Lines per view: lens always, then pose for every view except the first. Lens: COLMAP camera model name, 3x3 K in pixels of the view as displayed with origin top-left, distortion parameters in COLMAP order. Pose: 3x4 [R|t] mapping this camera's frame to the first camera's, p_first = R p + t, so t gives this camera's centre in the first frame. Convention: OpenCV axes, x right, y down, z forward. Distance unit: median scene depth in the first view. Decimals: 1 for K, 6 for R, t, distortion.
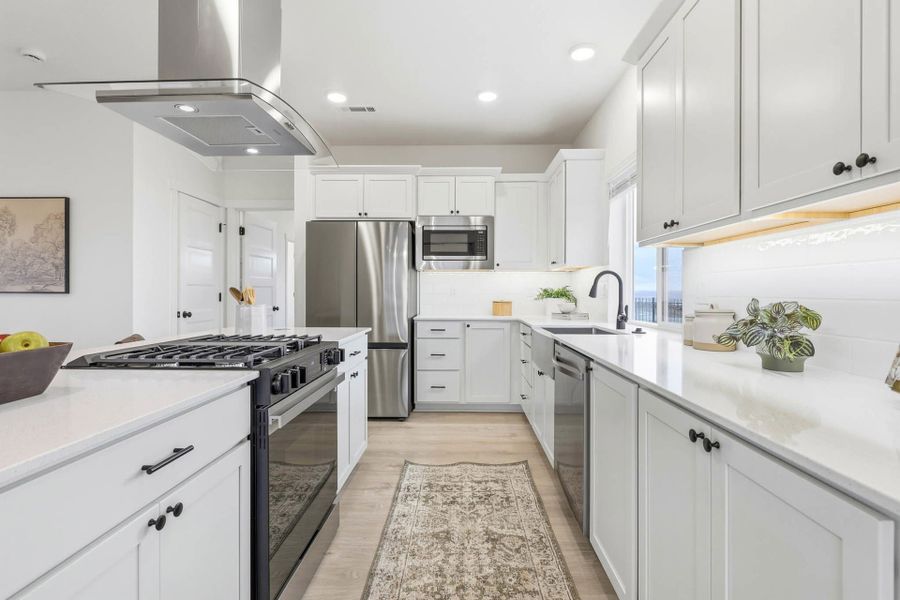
lens RADIAL K [[434.1, 0, 451.8], [0, 434.1, 296.7], [0, 0, 1]] dist [0.000150, 0.000746]
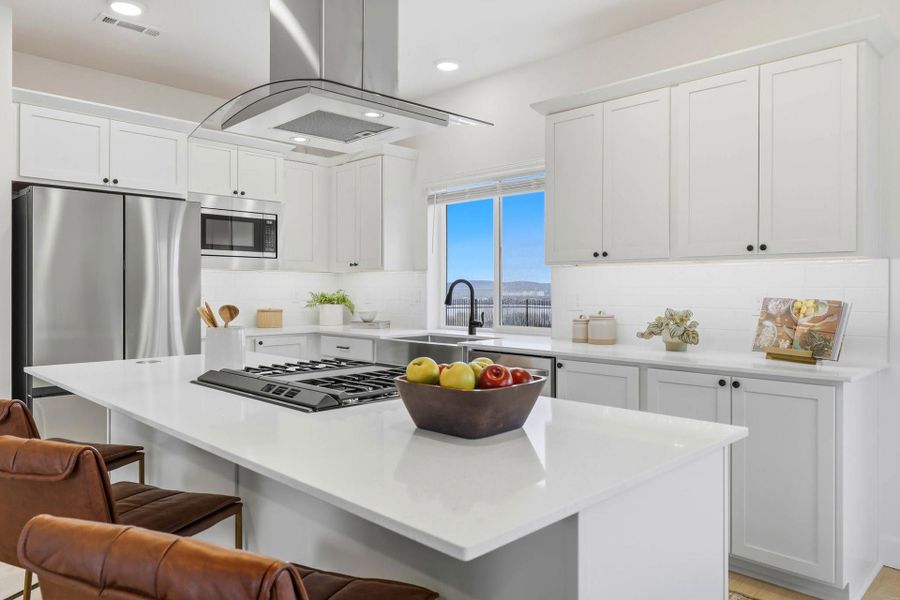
lens RADIAL K [[621.2, 0, 456.7], [0, 621.2, 292.9], [0, 0, 1]] dist [-0.009002, -0.002764]
pose [[0.681915, -0.009016, 0.731376, -0.629319], [0.008429, 0.999954, 0.004468, -0.028642], [-0.731383, 0.003118, 0.681960, -0.004664]]
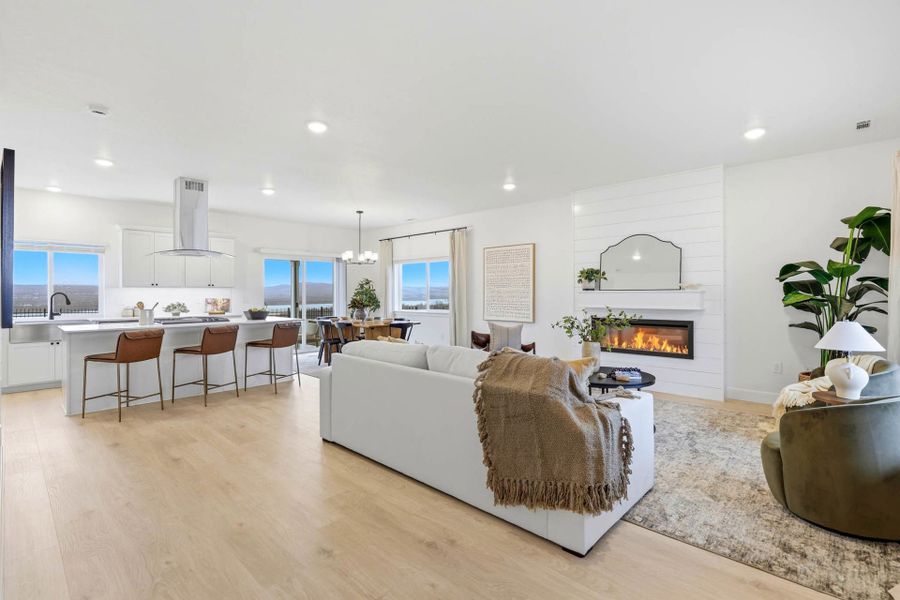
lens RADIAL K [[410.7, 0, 453.9], [0, 410.7, 307.1], [0, 0, 1]] dist [0.002955, 0.000328]
pose [[-0.746162, -0.024606, 0.665309, -2.067613], [0.006440, 0.999003, 0.044170, -0.053980], [-0.665733, 0.037243, -0.745260, 1.002482]]
